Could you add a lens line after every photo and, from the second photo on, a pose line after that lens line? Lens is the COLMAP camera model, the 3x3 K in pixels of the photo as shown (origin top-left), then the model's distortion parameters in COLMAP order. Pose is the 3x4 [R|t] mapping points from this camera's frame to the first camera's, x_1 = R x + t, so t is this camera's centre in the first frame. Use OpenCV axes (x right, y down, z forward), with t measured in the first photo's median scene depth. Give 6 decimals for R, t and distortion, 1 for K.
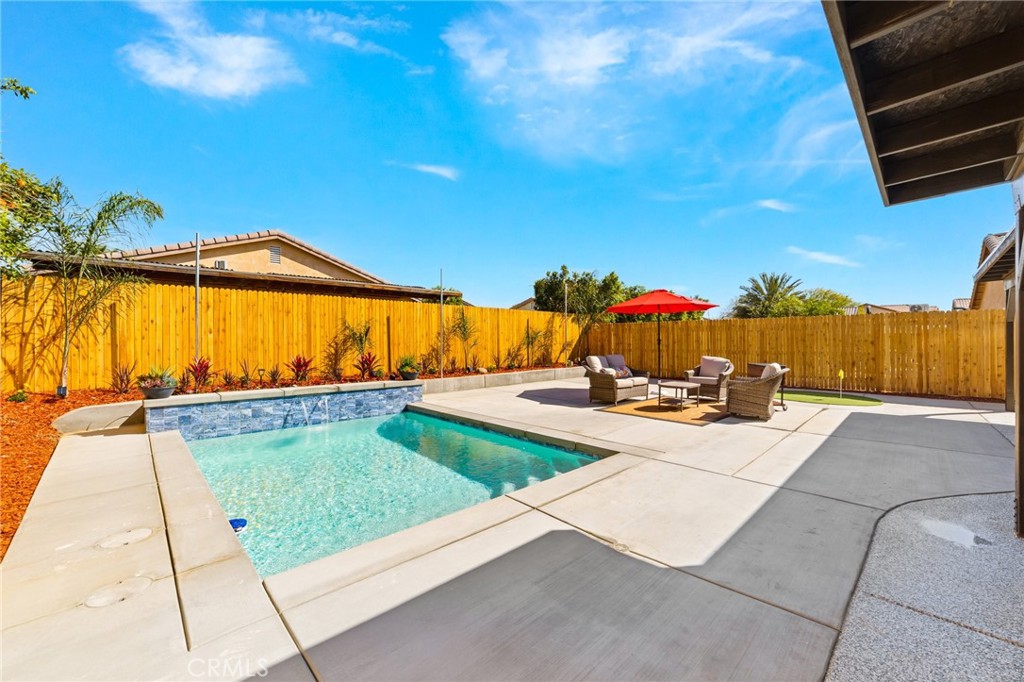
lens RADIAL K [[410.5, 0, 517.4], [0, 410.5, 336.1], [0, 0, 1]] dist [-0.033750, 0.008677]
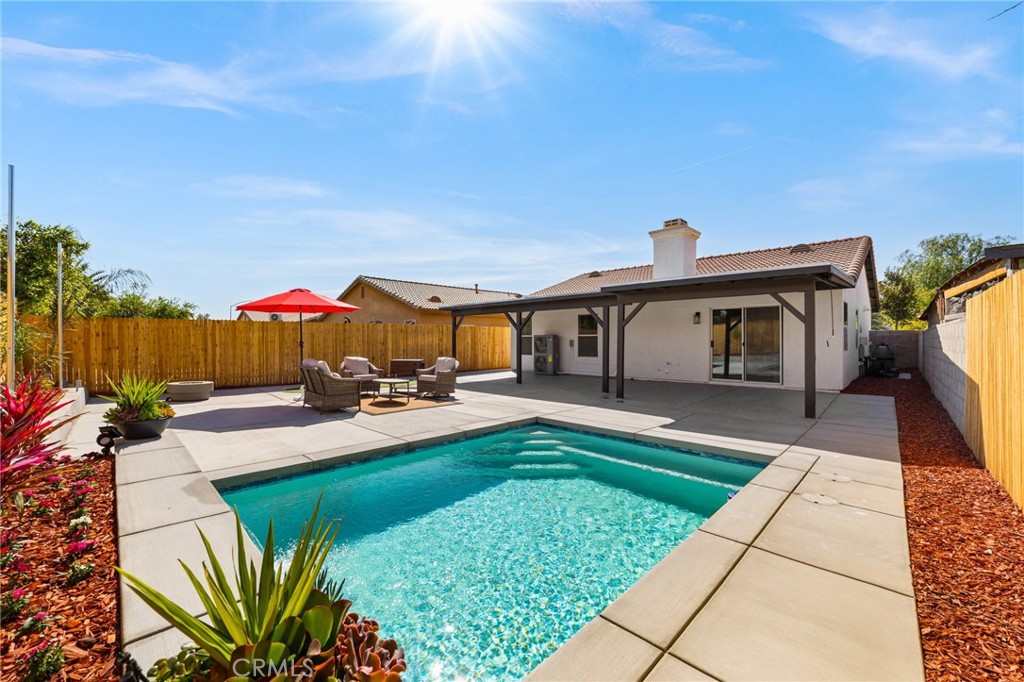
lens RADIAL K [[410.5, 0, 512.6], [0, 410.5, 341.0], [0, 0, 1]] dist [-0.033750, 0.008677]
pose [[-0.009884, -0.003087, 0.999946, -0.680661], [-0.003644, 0.999989, 0.003051, 0.001808], [-0.999945, -0.003614, -0.009895, 0.603536]]
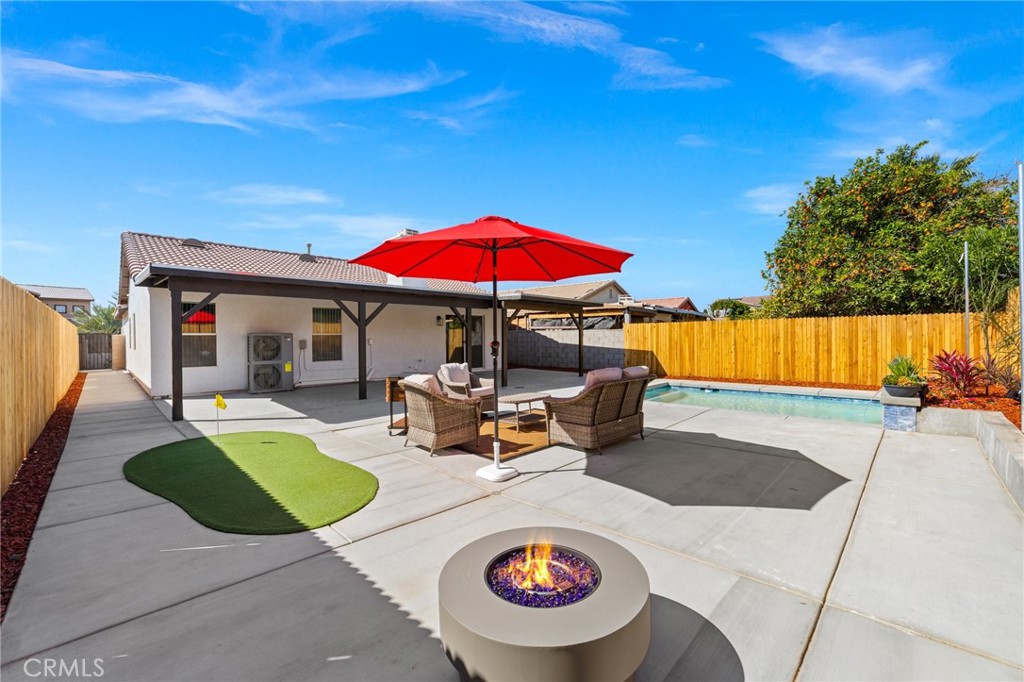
lens RADIAL K [[410.5, 0, 518.9], [0, 410.5, 339.9], [0, 0, 1]] dist [-0.033750, 0.008677]
pose [[-0.999533, 0.008013, -0.029501, 0.382754], [0.008053, 0.999967, -0.001241, 0.008253], [0.029490, -0.001478, -0.999564, 1.616788]]
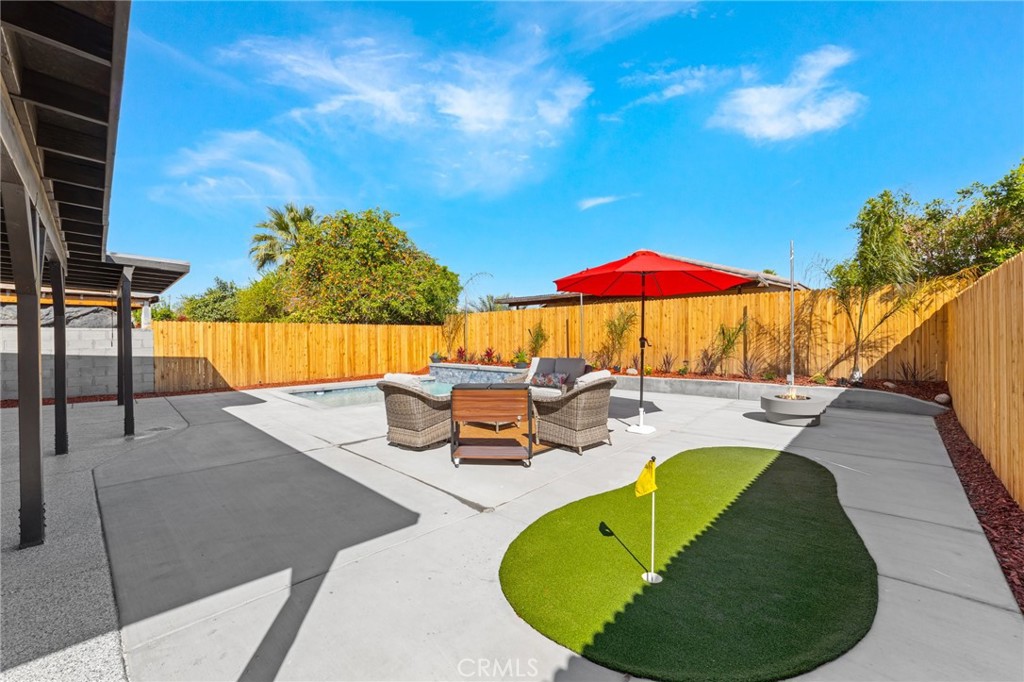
lens RADIAL K [[410.5, 0, 513.6], [0, 410.5, 339.8], [0, 0, 1]] dist [-0.033750, 0.008677]
pose [[0.029528, 0.003679, -0.999557, 1.059658], [0.014673, 0.999884, 0.004114, 0.006825], [0.999456, -0.014788, 0.029470, 0.917243]]
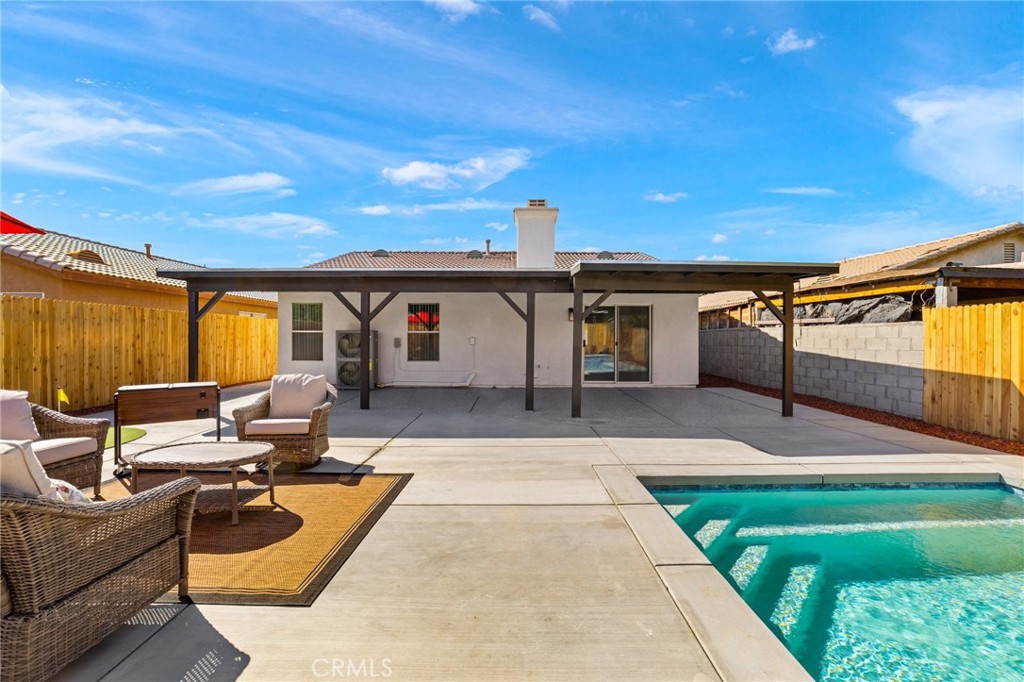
lens RADIAL K [[410.5, 0, 512.6], [0, 410.5, 341.8], [0, 0, 1]] dist [-0.033750, 0.008677]
pose [[-0.716456, -0.008894, 0.697576, -0.072729], [-0.008198, 0.999957, 0.004329, 0.005154], [-0.697584, -0.002617, -0.716498, 0.970233]]
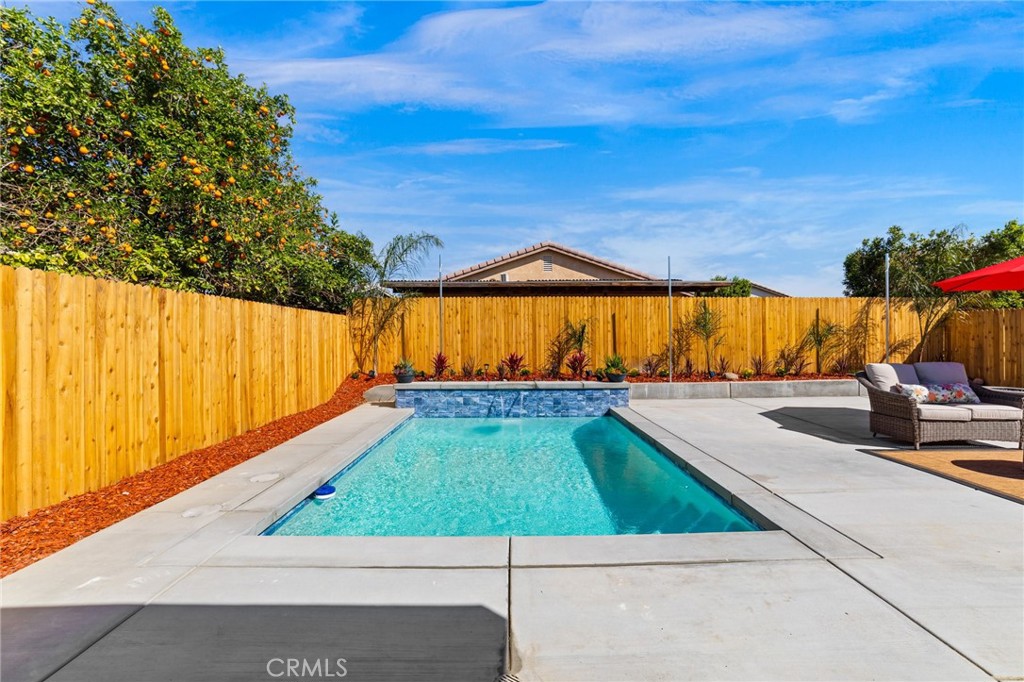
lens RADIAL K [[410.5, 0, 516.8], [0, 410.5, 340.8], [0, 0, 1]] dist [-0.033750, 0.008677]
pose [[0.725258, 0.000326, -0.688477, 0.203569], [0.009302, 0.999904, 0.010272, 0.003022], [0.688414, -0.013855, 0.725186, 0.177391]]
